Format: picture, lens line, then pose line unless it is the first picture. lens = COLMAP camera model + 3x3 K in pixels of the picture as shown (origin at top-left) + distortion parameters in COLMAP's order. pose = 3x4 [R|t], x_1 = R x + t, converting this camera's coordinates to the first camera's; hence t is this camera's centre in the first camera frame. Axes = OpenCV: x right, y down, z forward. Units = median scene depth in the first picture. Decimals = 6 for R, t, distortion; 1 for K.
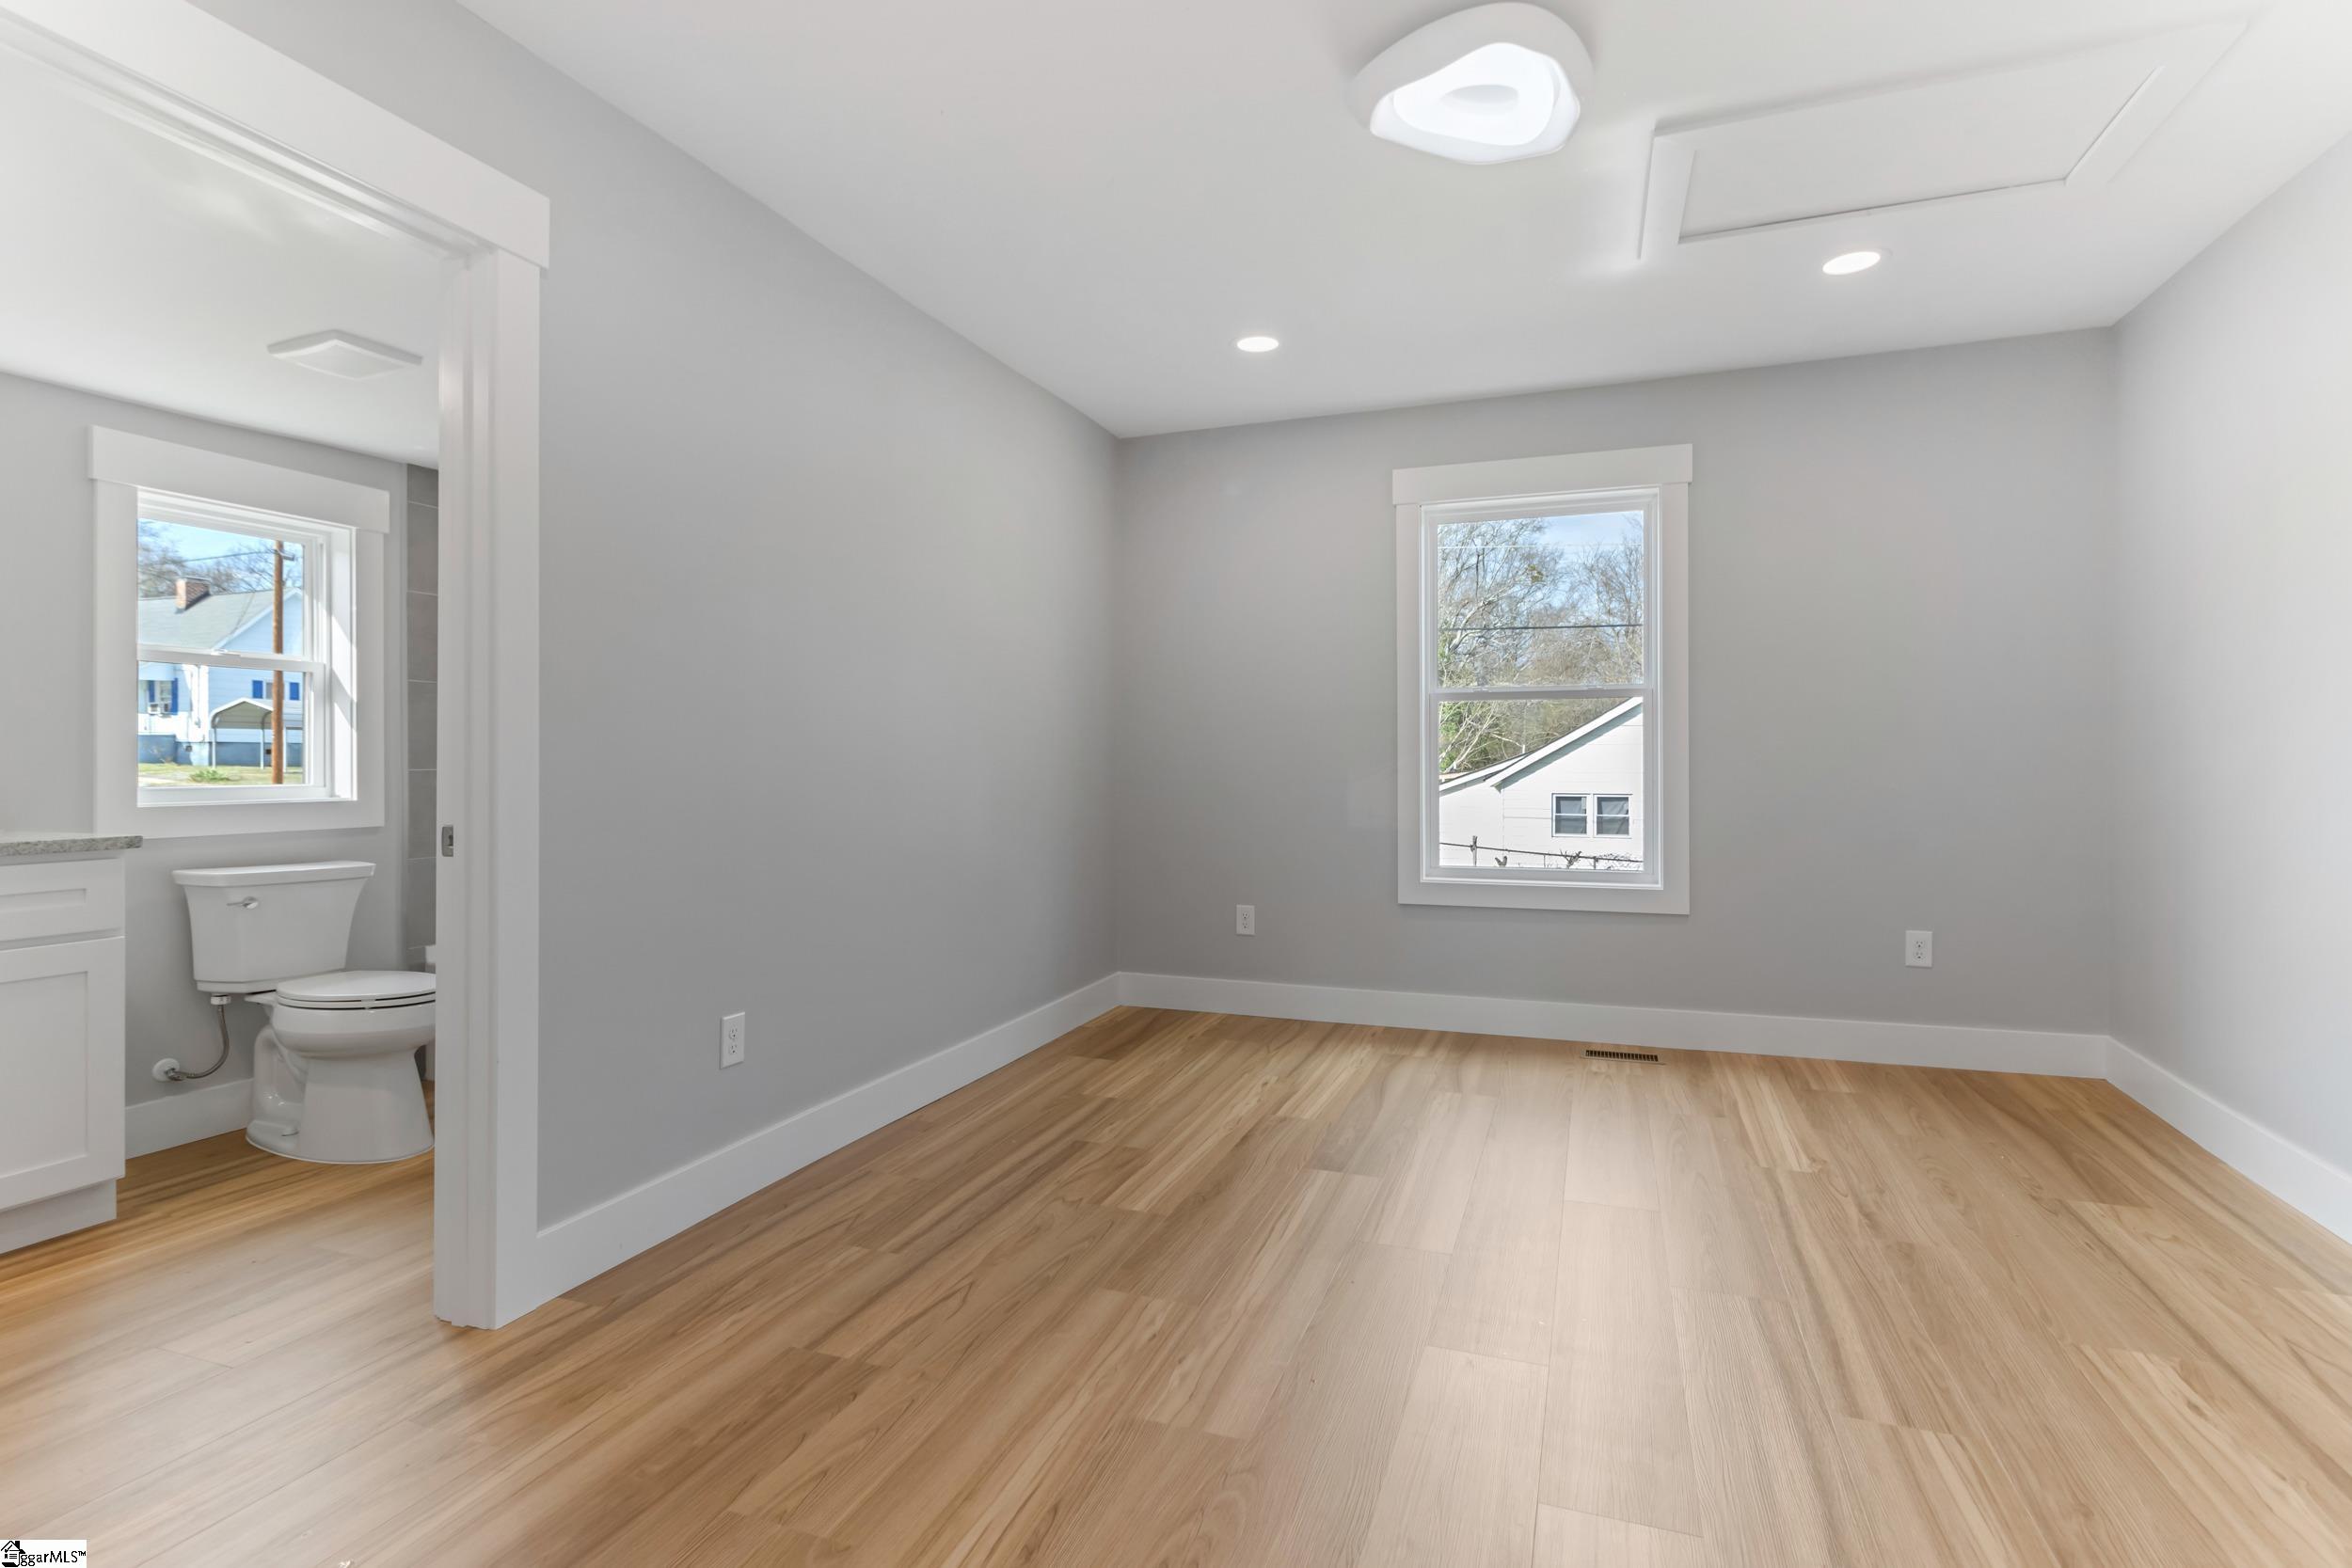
lens RADIAL K [[1125.8, 0, 1174.5], [0, 1125.8, 759.8], [0, 0, 1]] dist [0.003519, 0.000685]
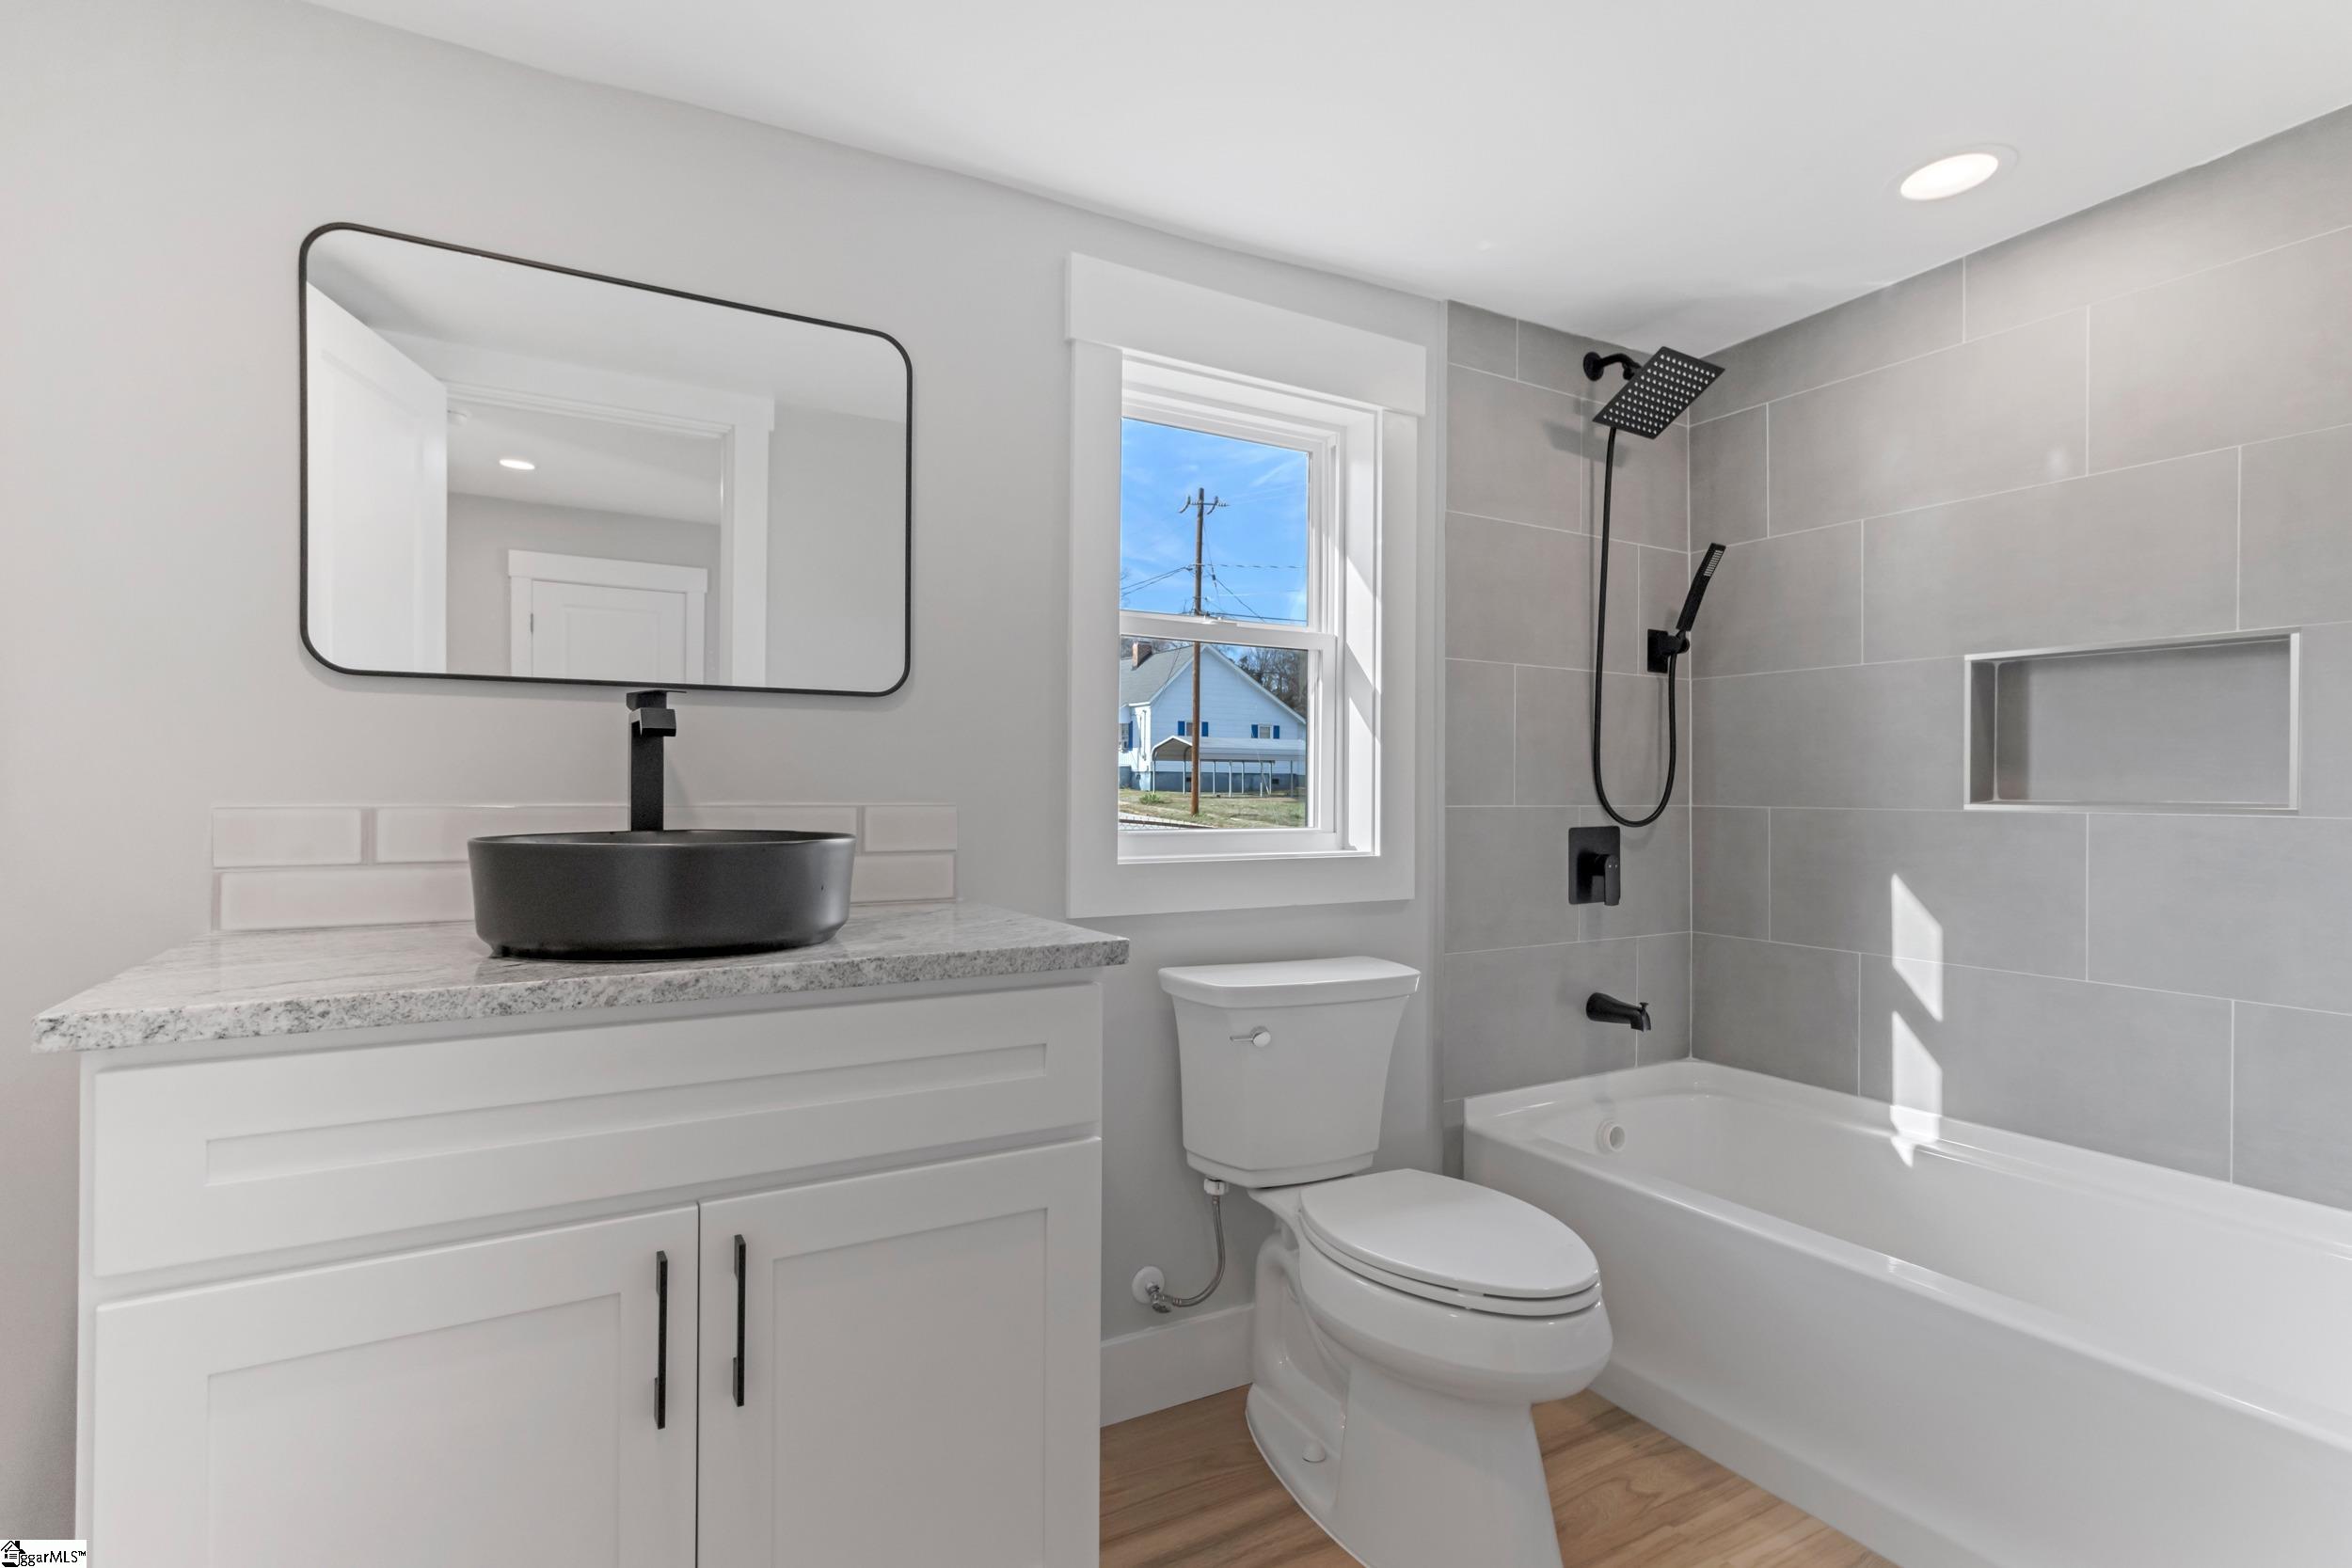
lens RADIAL K [[1192.3, 0, 1175.7], [0, 1192.3, 803.1], [0, 0, 1]] dist [-0.001499, 0.019945]
pose [[0.773417, 0.015181, -0.633715, -0.449347], [-0.008026, 0.999868, 0.014157, -0.001236], [0.633846, -0.005863, 0.773437, 0.482280]]
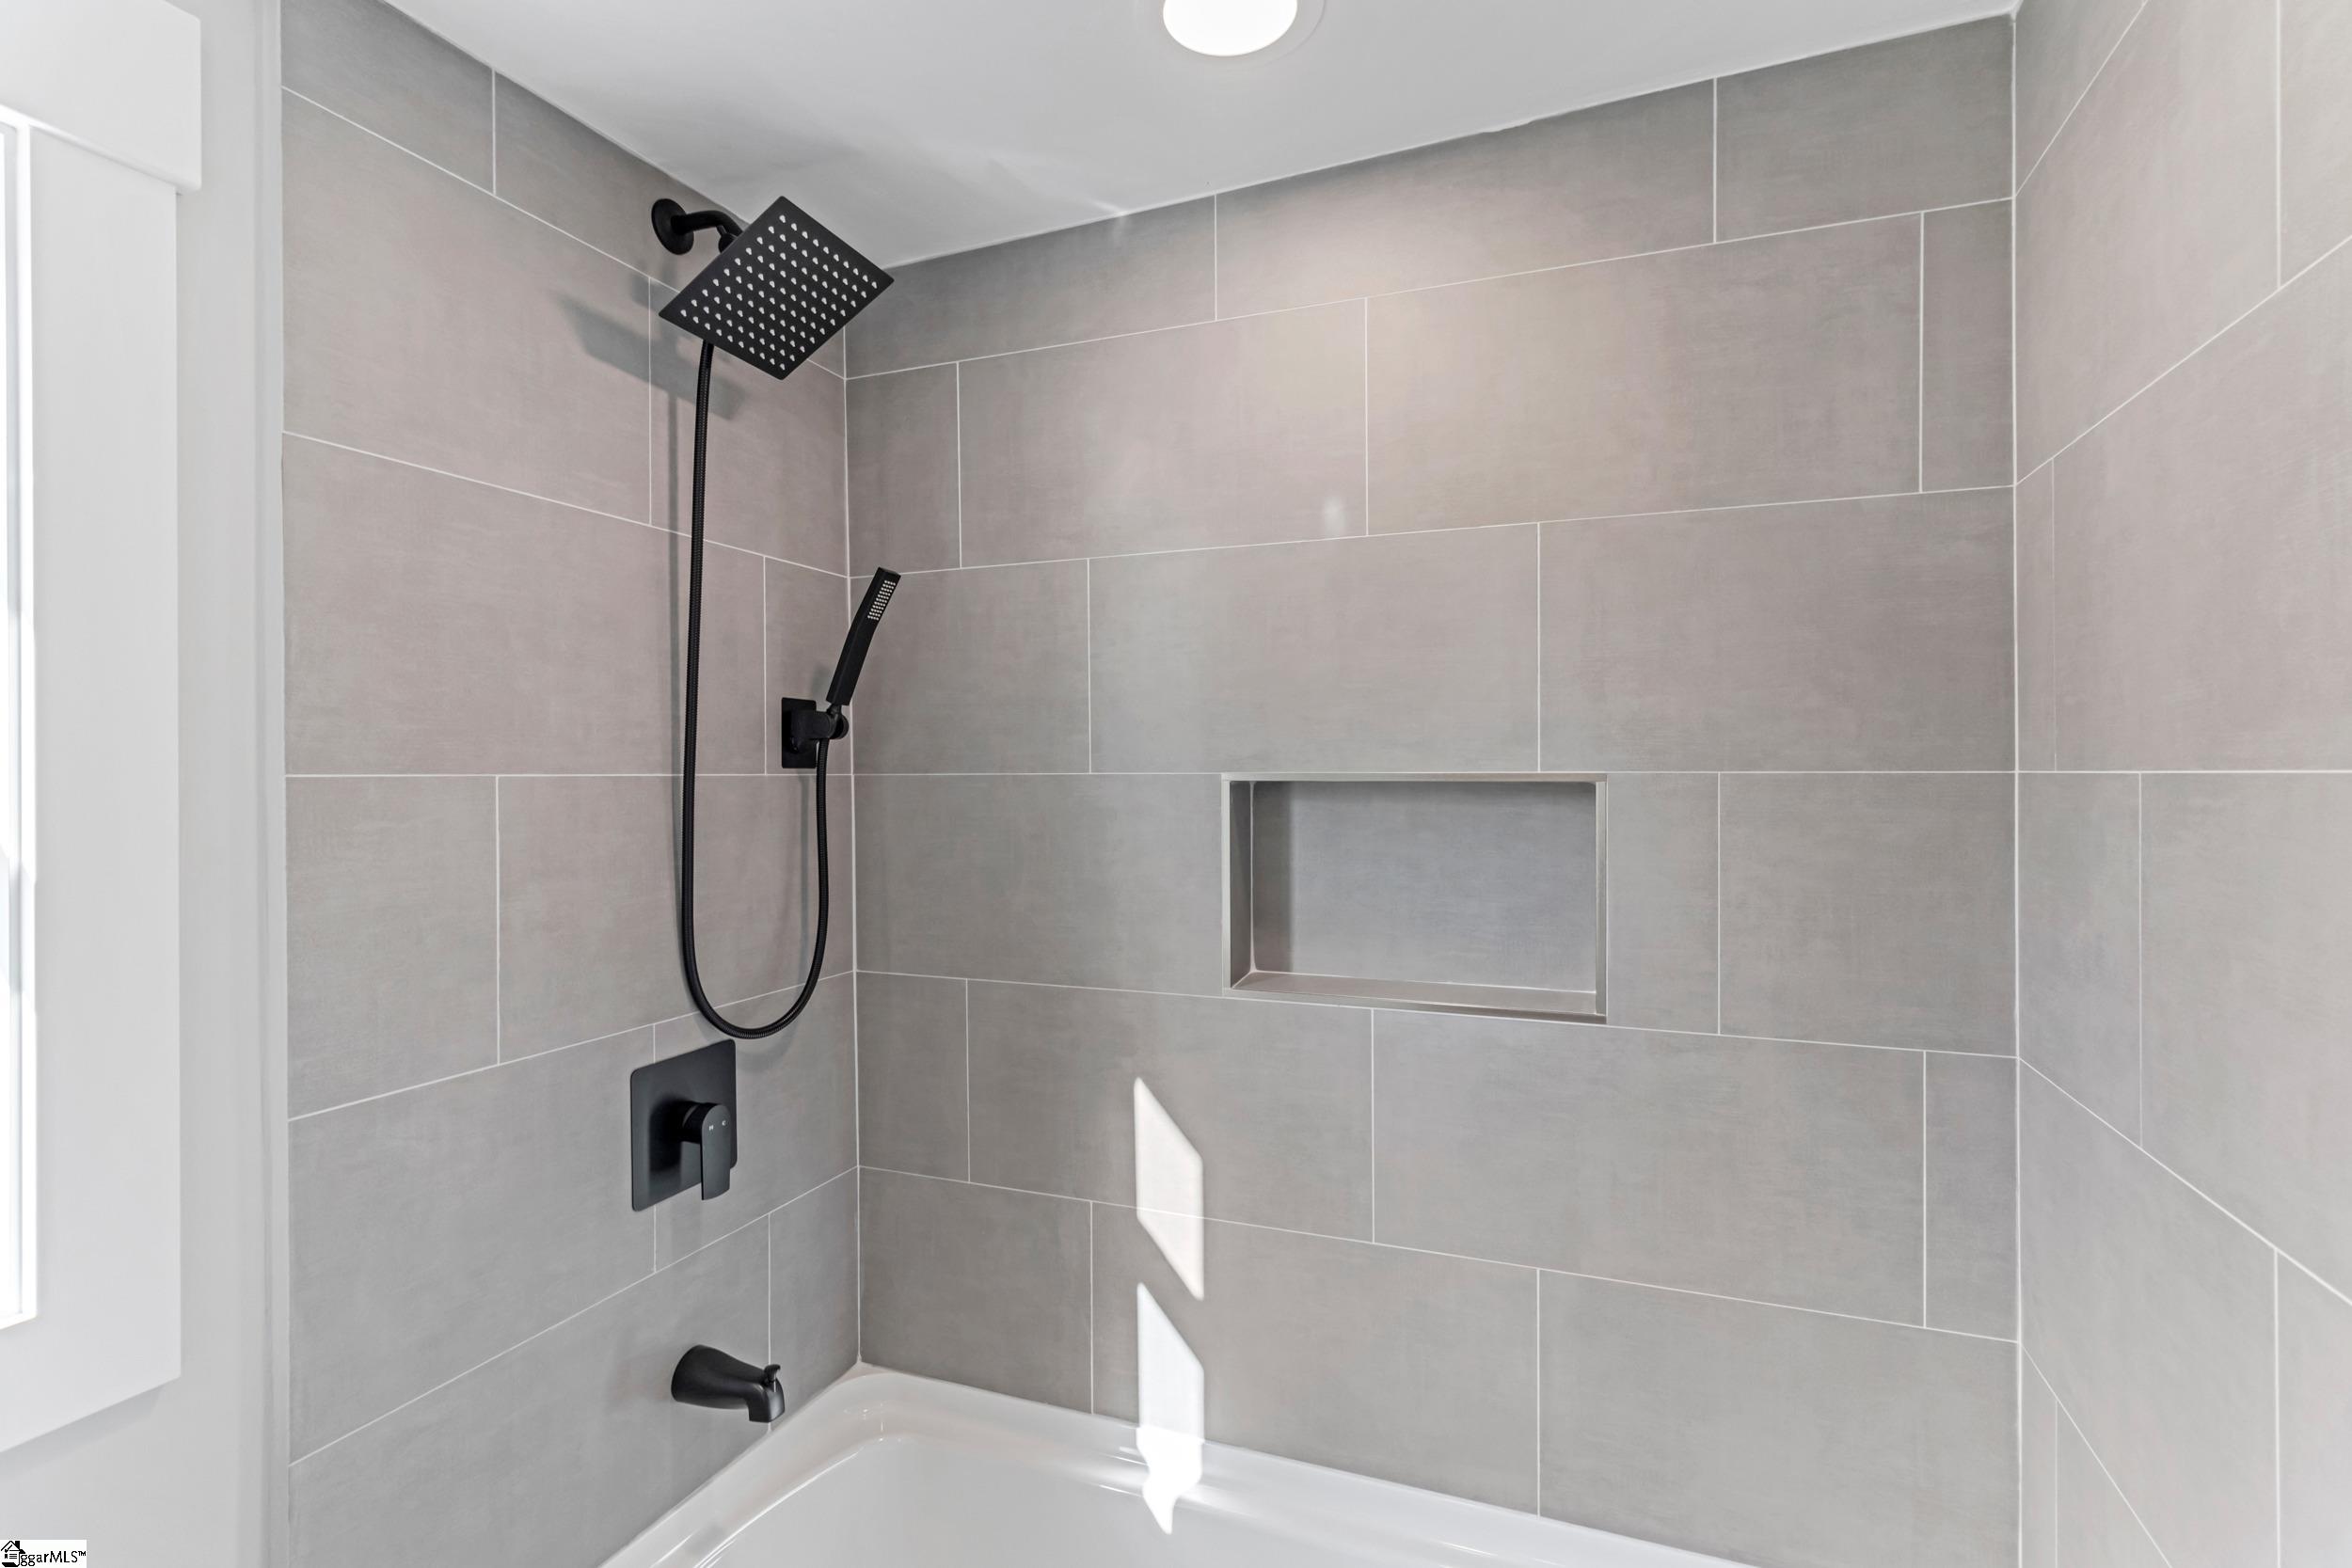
lens RADIAL K [[1137.0, 0, 1191.1], [0, 1137.0, 770.0], [0, 0, 1]] dist [0.002984, 0.000213]
pose [[0.999872, 0.001901, -0.015857, -0.544265], [-0.001891, 0.999998, 0.000674, -0.083754], [0.015858, -0.000644, 0.999874, 0.861205]]
